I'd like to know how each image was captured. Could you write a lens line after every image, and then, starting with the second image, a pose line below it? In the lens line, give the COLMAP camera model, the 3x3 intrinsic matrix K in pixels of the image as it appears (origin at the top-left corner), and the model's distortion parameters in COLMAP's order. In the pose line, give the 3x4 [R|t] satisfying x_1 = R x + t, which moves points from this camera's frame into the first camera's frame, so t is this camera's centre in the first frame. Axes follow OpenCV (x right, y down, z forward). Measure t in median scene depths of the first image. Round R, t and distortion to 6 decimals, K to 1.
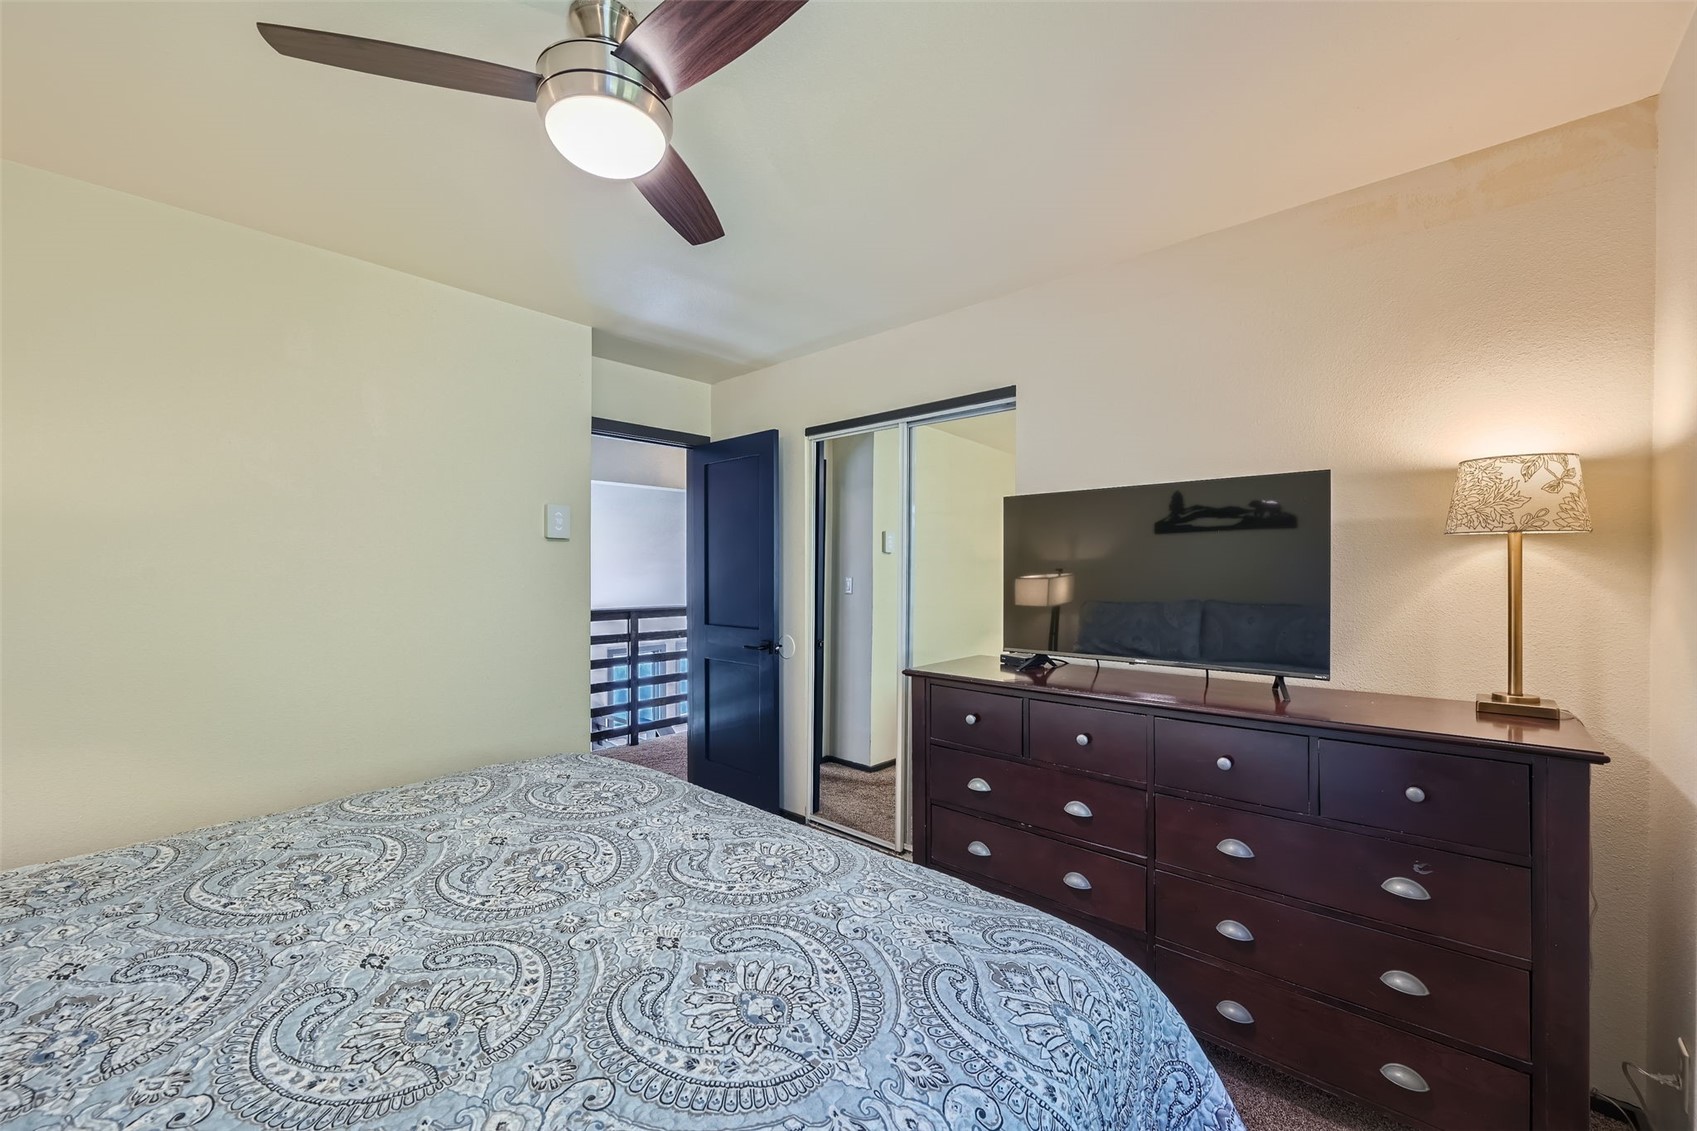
lens RADIAL K [[668.9, 0, 852.1], [0, 668.9, 567.8], [0, 0, 1]] dist [0.001923, 0.000064]
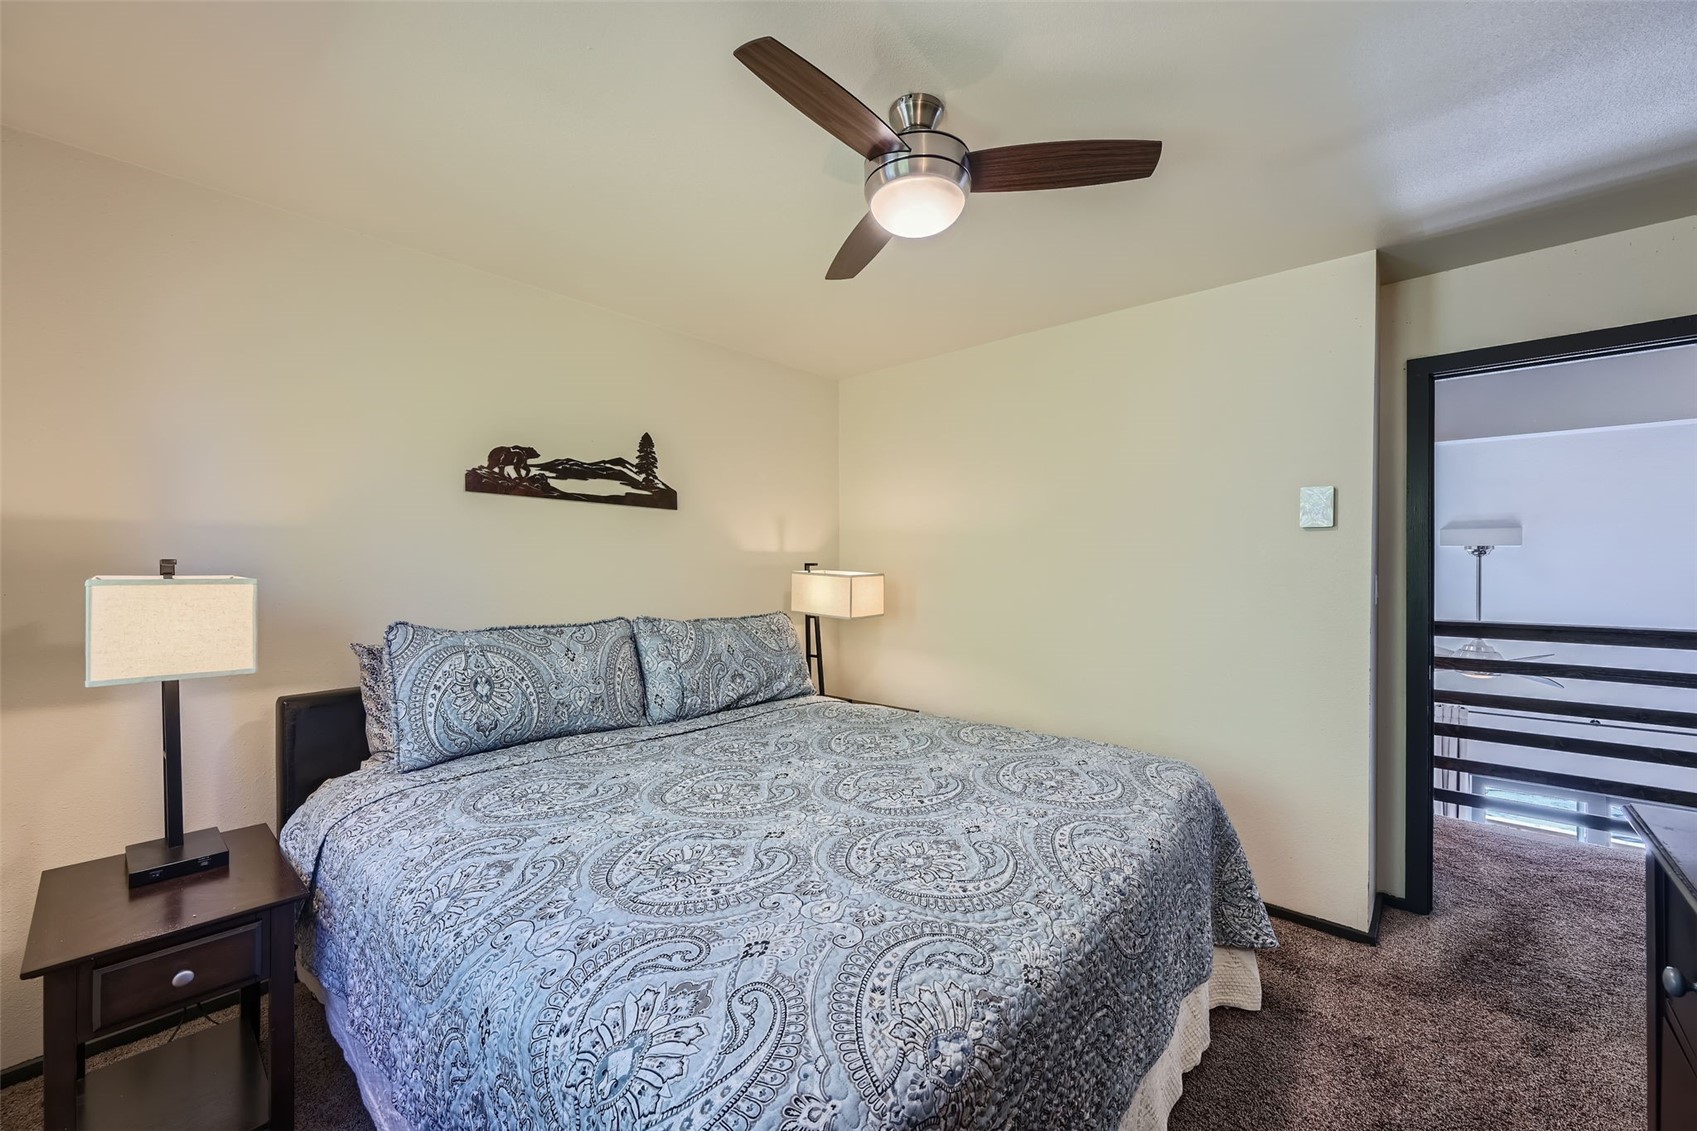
lens RADIAL K [[668.9, 0, 849.3], [0, 668.9, 567.7], [0, 0, 1]] dist [0.001923, 0.000064]
pose [[0.001787, 0.003923, -0.999991, 1.178415], [0.002485, 0.999989, 0.003928, 0.004891], [0.999995, -0.002492, 0.001777, 1.231633]]
